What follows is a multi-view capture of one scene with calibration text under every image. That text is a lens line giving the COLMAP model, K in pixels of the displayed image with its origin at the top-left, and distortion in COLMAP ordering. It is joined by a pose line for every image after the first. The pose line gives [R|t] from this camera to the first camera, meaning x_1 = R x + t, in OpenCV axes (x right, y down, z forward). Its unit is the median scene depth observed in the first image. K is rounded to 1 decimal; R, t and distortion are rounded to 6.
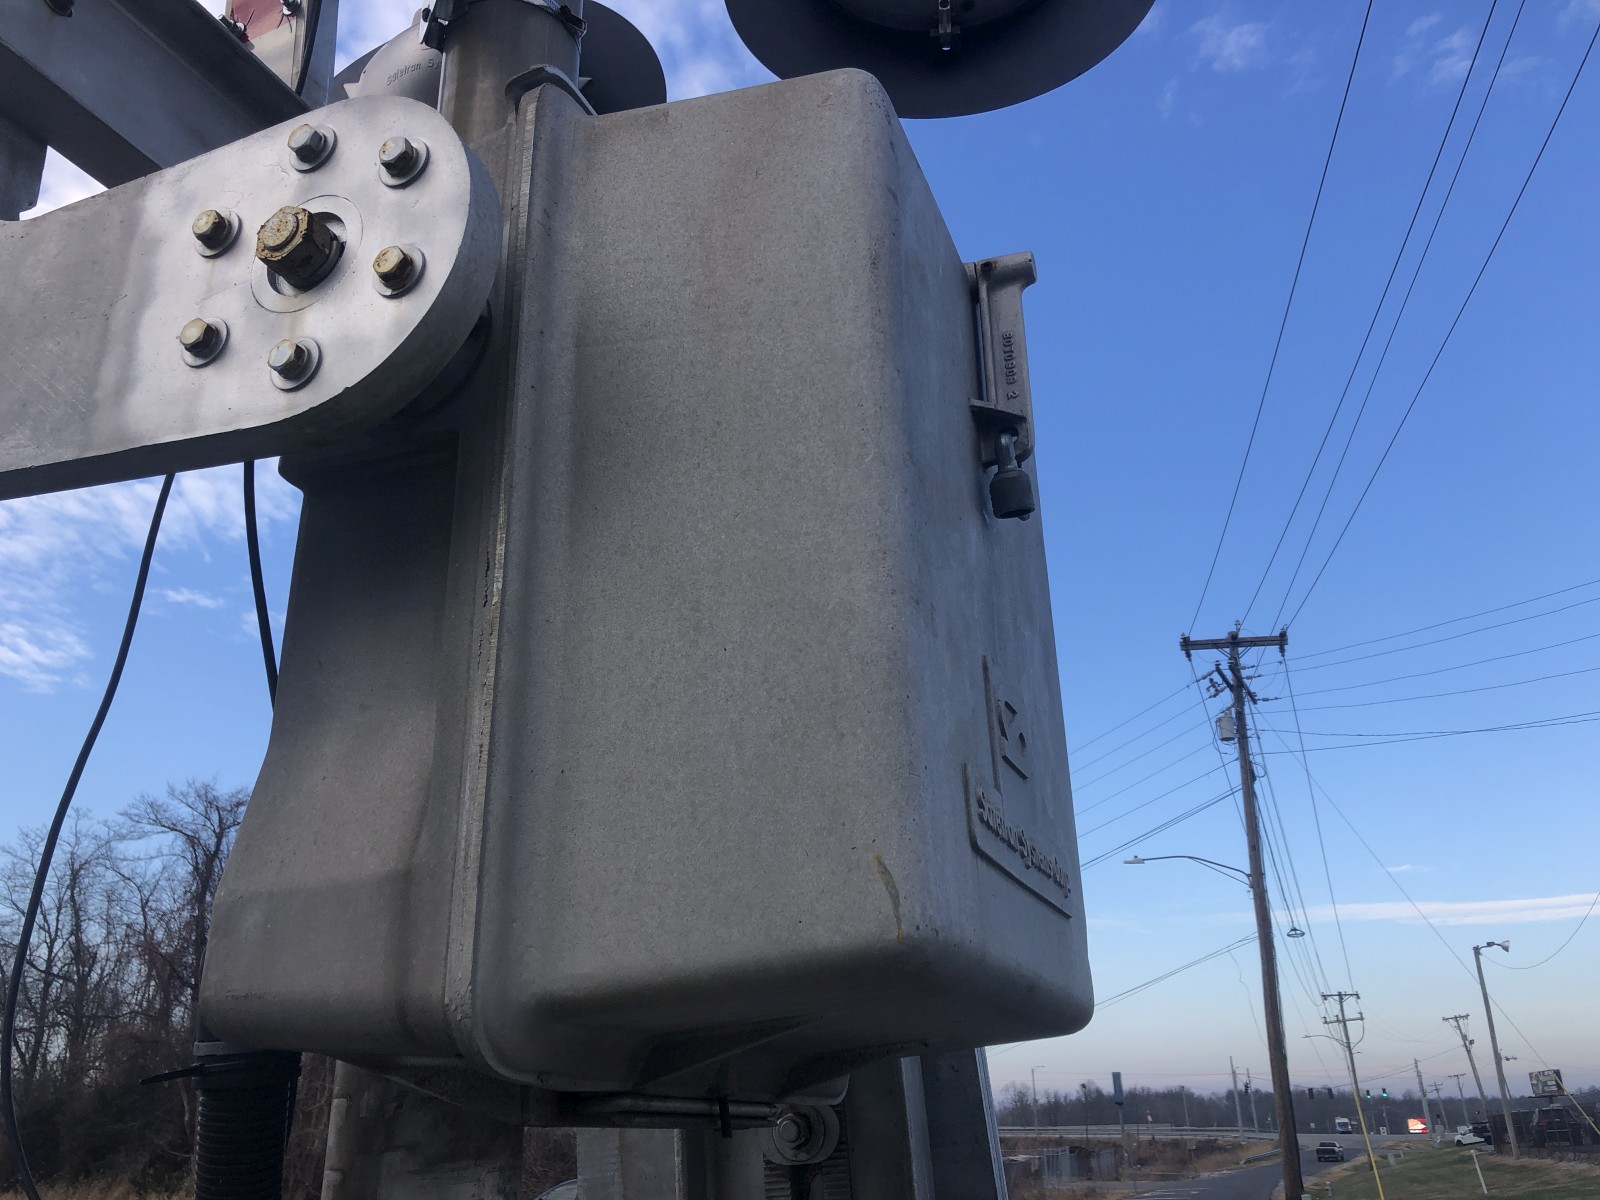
lens RADIAL K [[1317.6, 0, 800.0], [0, 1317.6, 600.0], [0, 0, 1]] dist [0.033559, -0.008813]
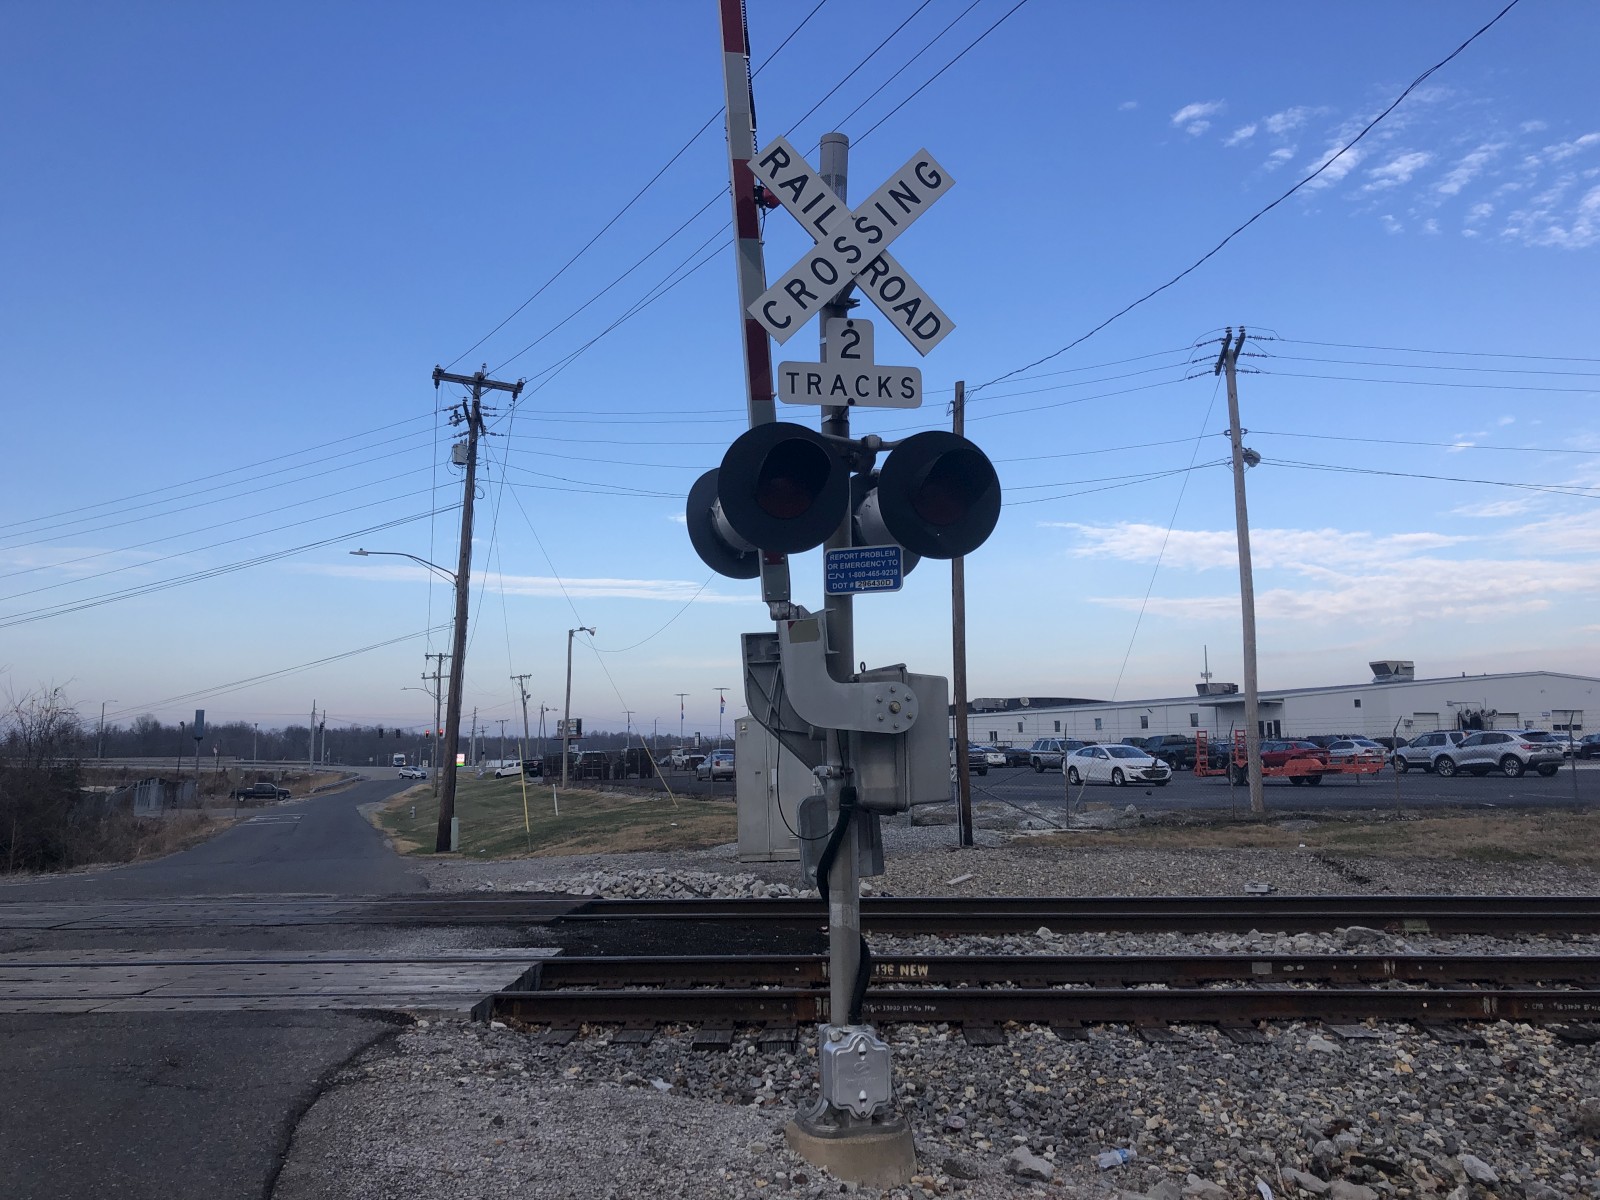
lens RADIAL K [[1317.6, 0, 800.0], [0, 1317.6, 600.0], [0, 0, 1]] dist [0.033559, -0.008813]
pose [[0.788844, 0.094269, 0.607320, -0.133986], [-0.245643, 0.954166, 0.170958, -0.051790], [-0.563368, -0.284043, 0.775845, -0.114165]]
